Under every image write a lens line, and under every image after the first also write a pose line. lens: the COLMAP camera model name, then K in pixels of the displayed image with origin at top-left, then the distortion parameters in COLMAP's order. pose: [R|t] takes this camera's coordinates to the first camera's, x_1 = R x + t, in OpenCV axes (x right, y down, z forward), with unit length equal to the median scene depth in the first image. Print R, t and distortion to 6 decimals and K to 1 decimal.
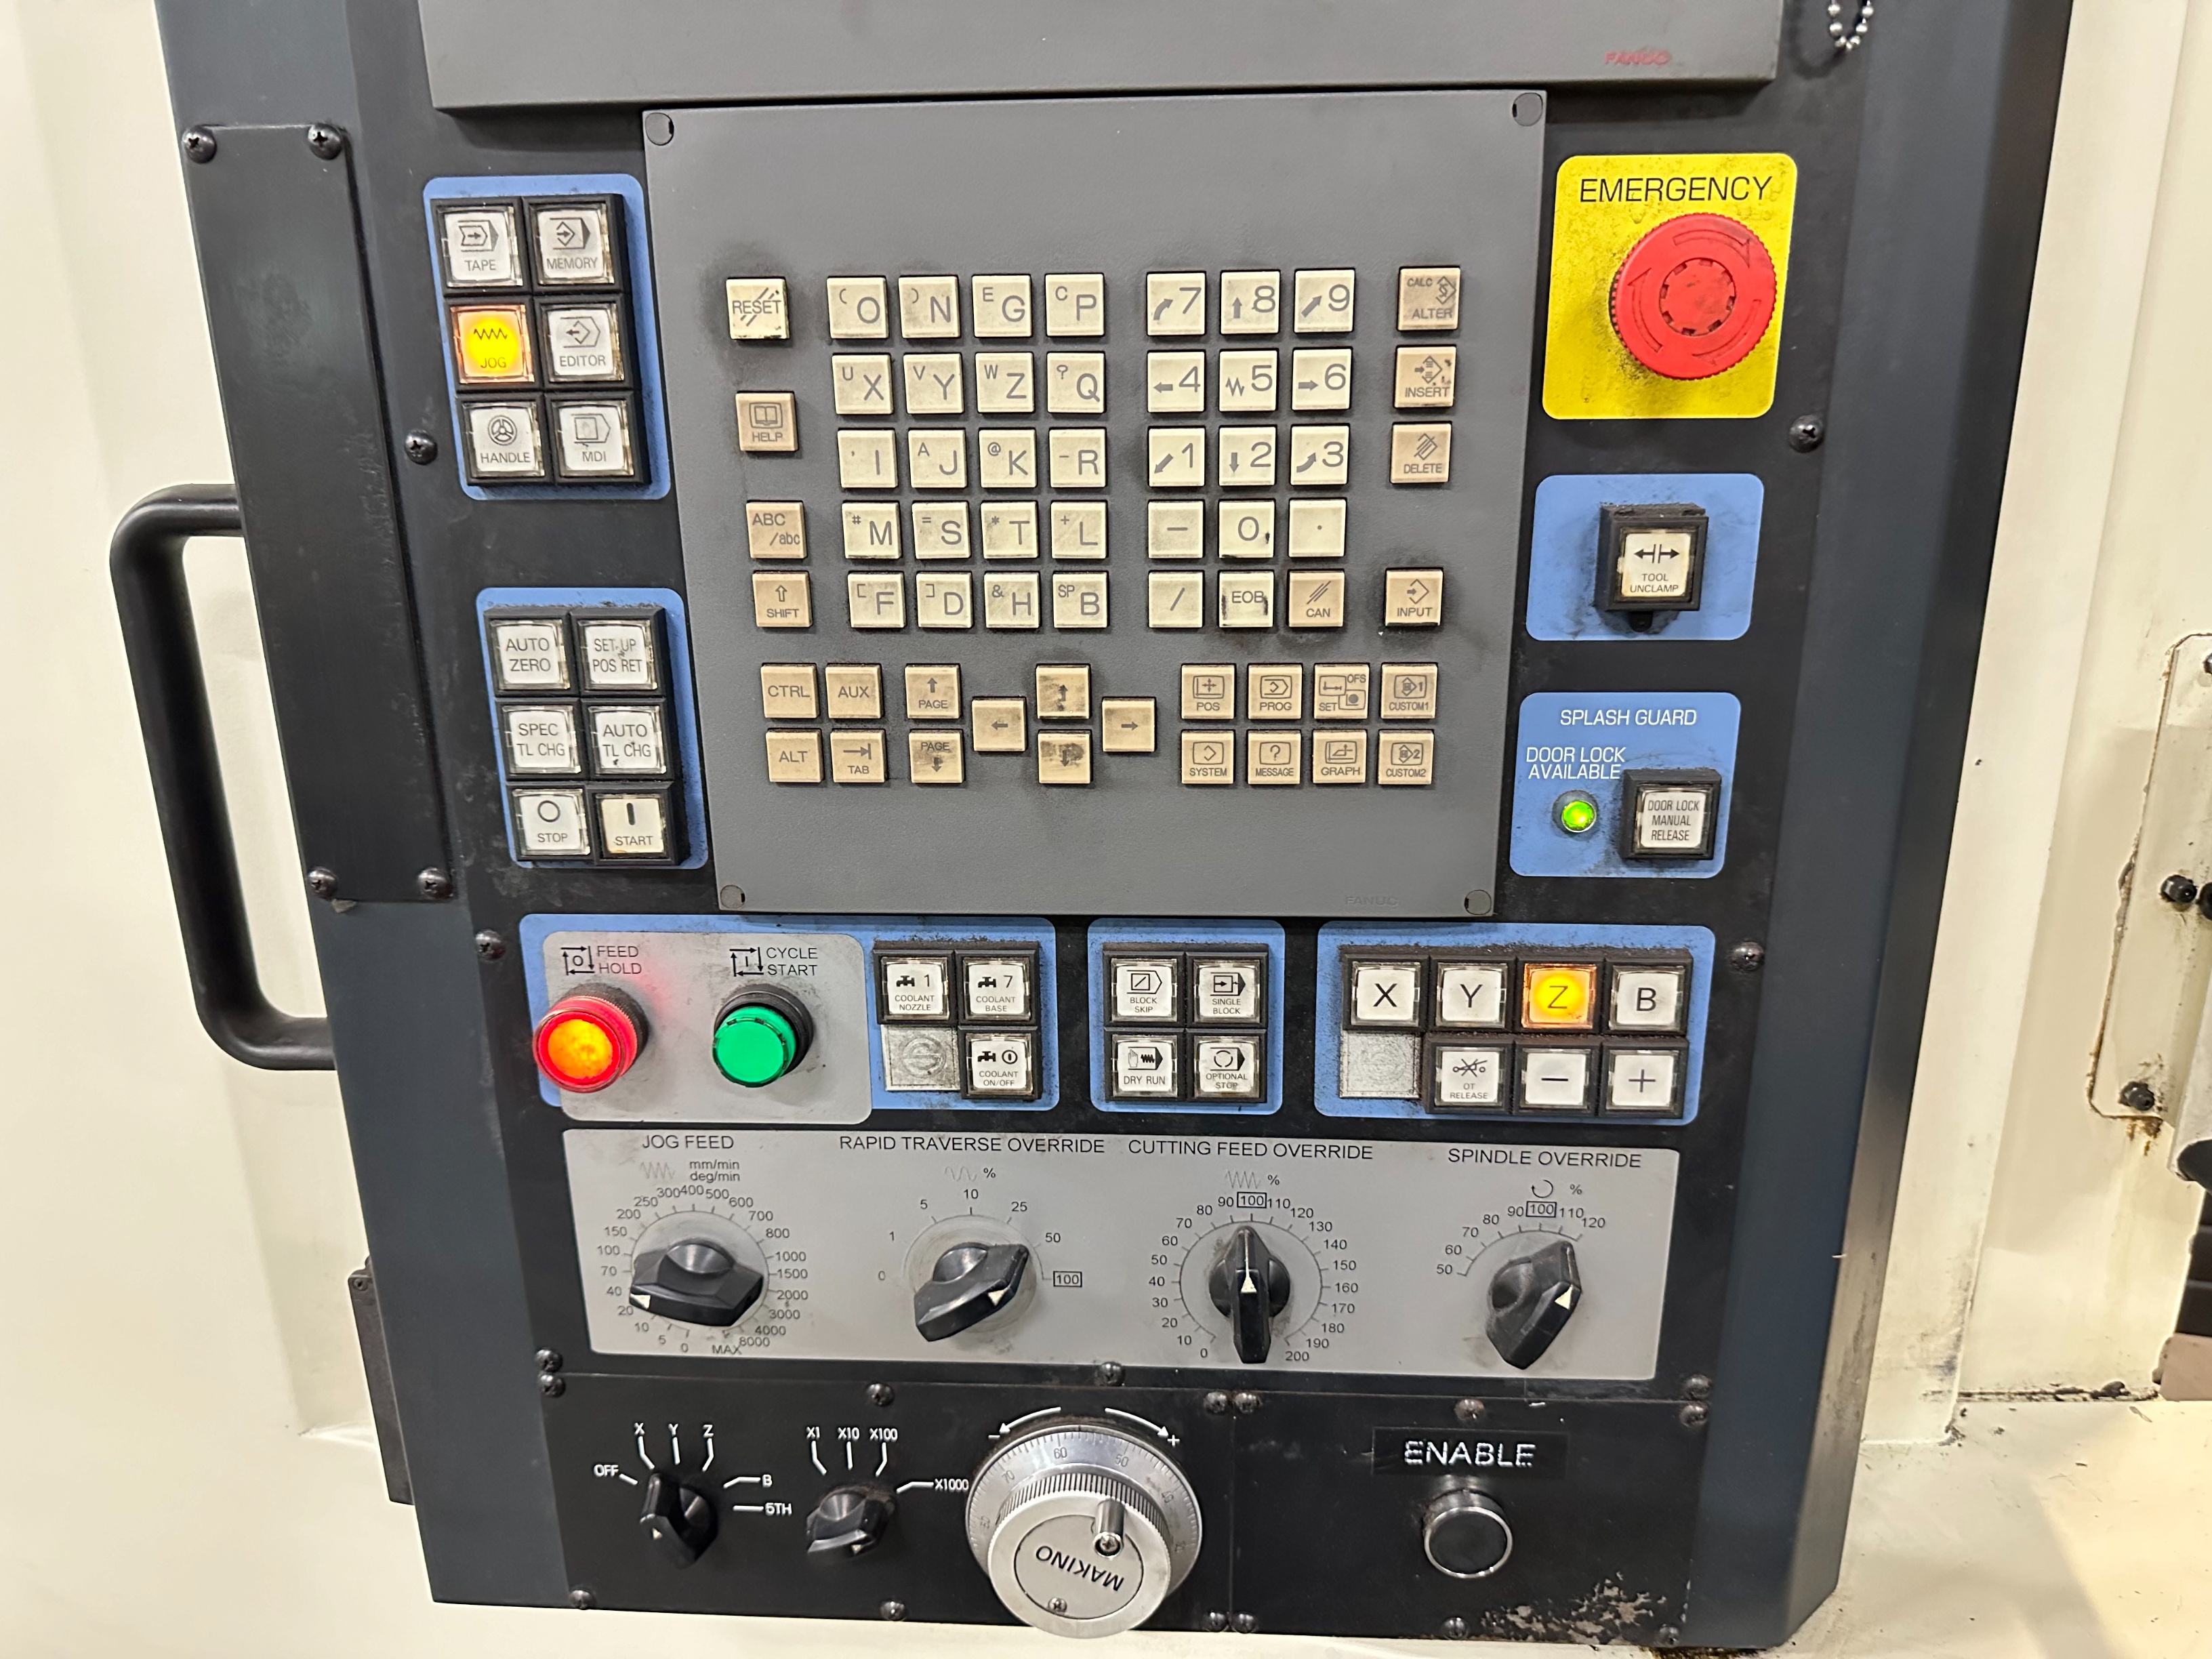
lens RADIAL K [[1576.6, 0, 1106.0], [0, 1576.6, 829.5], [0, 0, 1]] dist [0.154558, -0.271472]
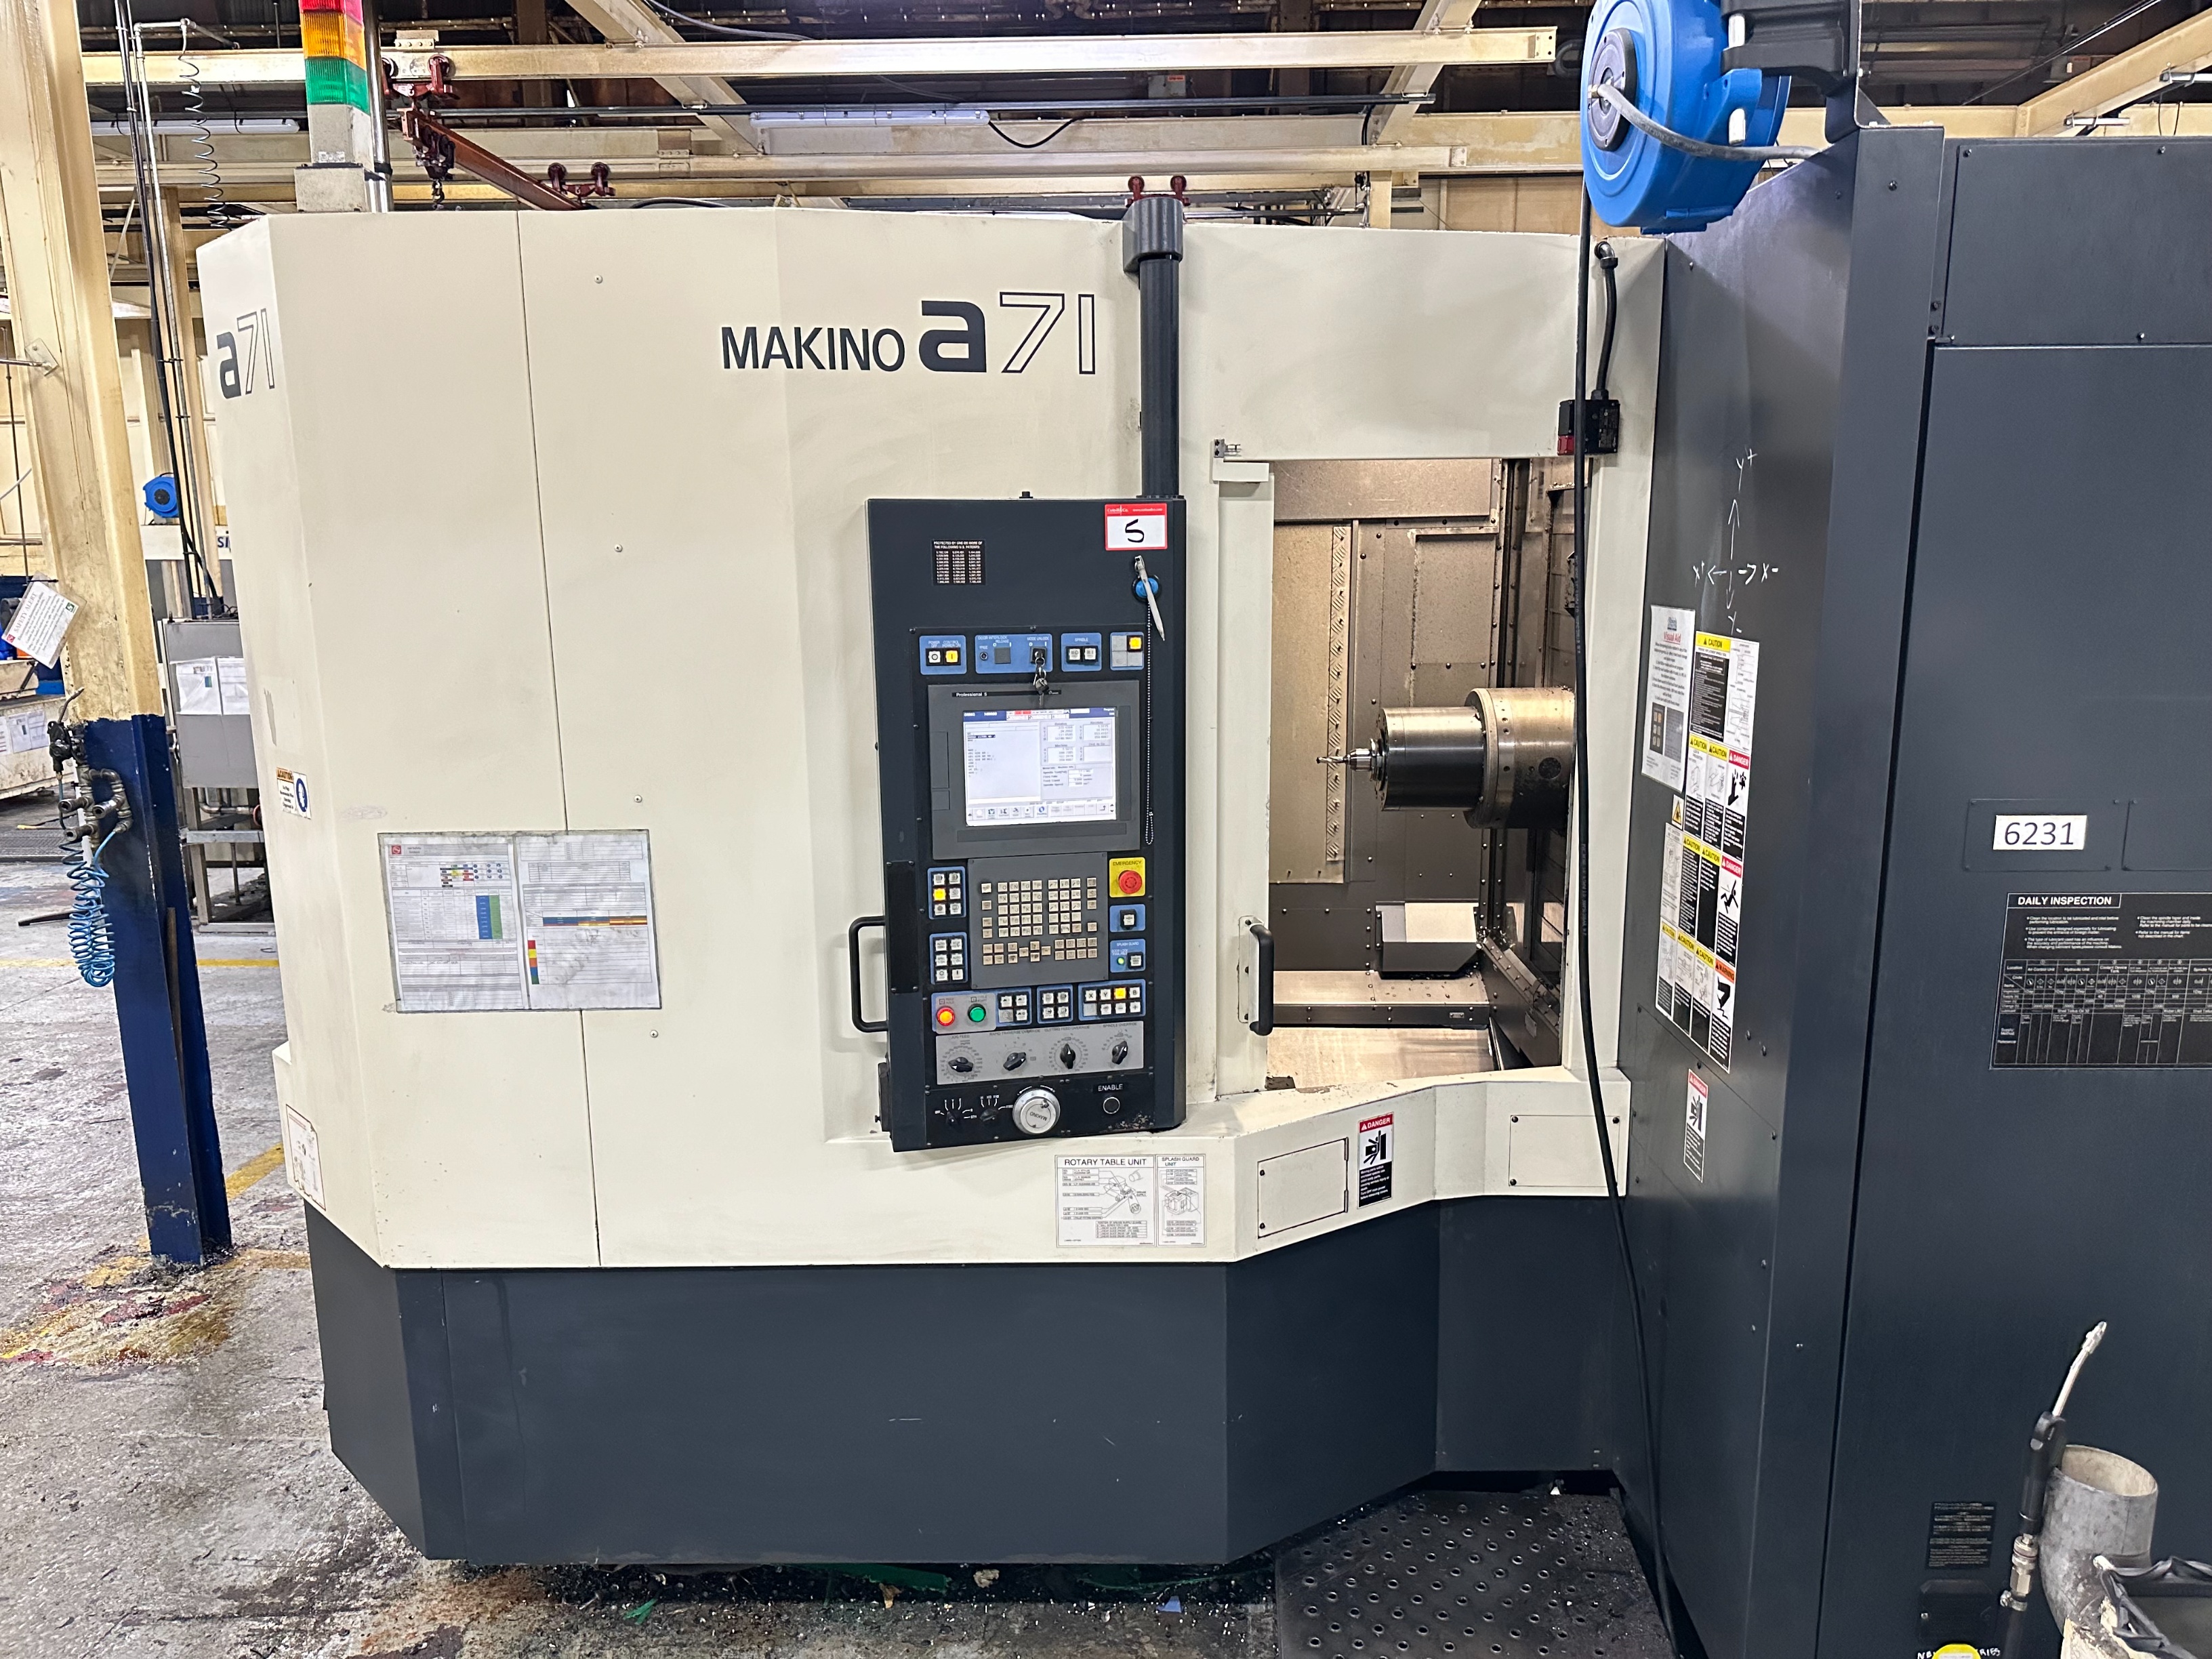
lens RADIAL K [[1530.0, 0, 1109.1], [0, 1530.0, 839.2], [0, 0, 1]] dist [0.149101, -0.327399]
pose [[0.963347, -0.045343, 0.264398, -1.191208], [0.074423, 0.992097, -0.101023, 0.109102], [-0.257728, 0.116998, 0.959108, -4.356816]]
